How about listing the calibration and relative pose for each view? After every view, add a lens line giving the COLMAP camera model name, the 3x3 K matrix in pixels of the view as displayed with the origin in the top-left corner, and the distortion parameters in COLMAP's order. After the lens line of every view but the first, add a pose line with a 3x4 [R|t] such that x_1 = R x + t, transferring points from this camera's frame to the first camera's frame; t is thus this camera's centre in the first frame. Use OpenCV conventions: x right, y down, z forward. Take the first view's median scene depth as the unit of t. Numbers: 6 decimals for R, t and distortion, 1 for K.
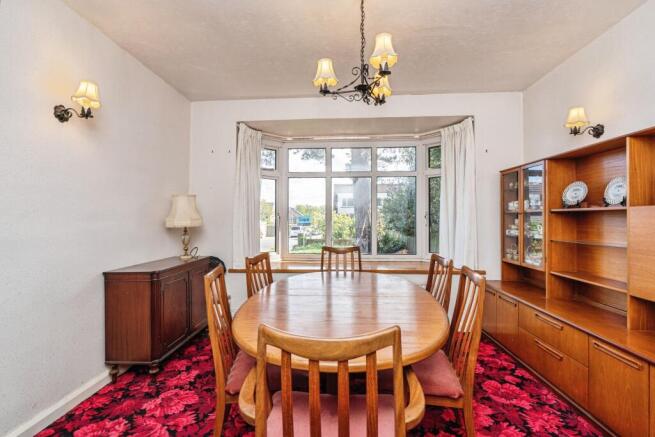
lens RADIAL K [[298.4, 0, 326.3], [0, 298.4, 215.6], [0, 0, 1]] dist [-0.001250, -0.000106]
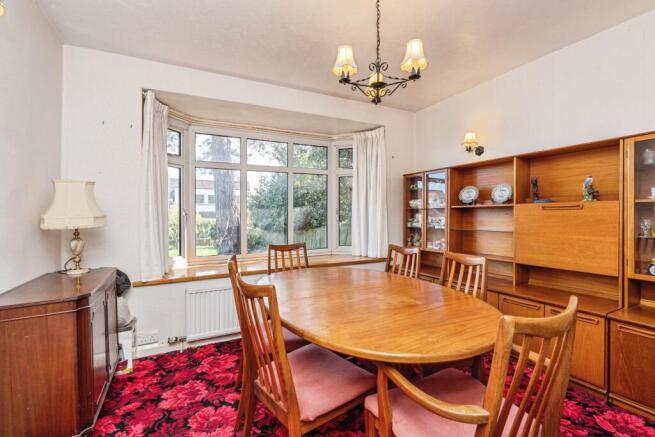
lens RADIAL K [[297.2, 0, 325.5], [0, 297.2, 218.5], [0, 0, 1]] dist [-0.030809, 0.020428]
pose [[0.857330, -0.012954, 0.514604, -0.329679], [0.005479, 0.999856, 0.016041, 0.008230], [-0.514737, -0.010933, 0.857278, 0.129411]]
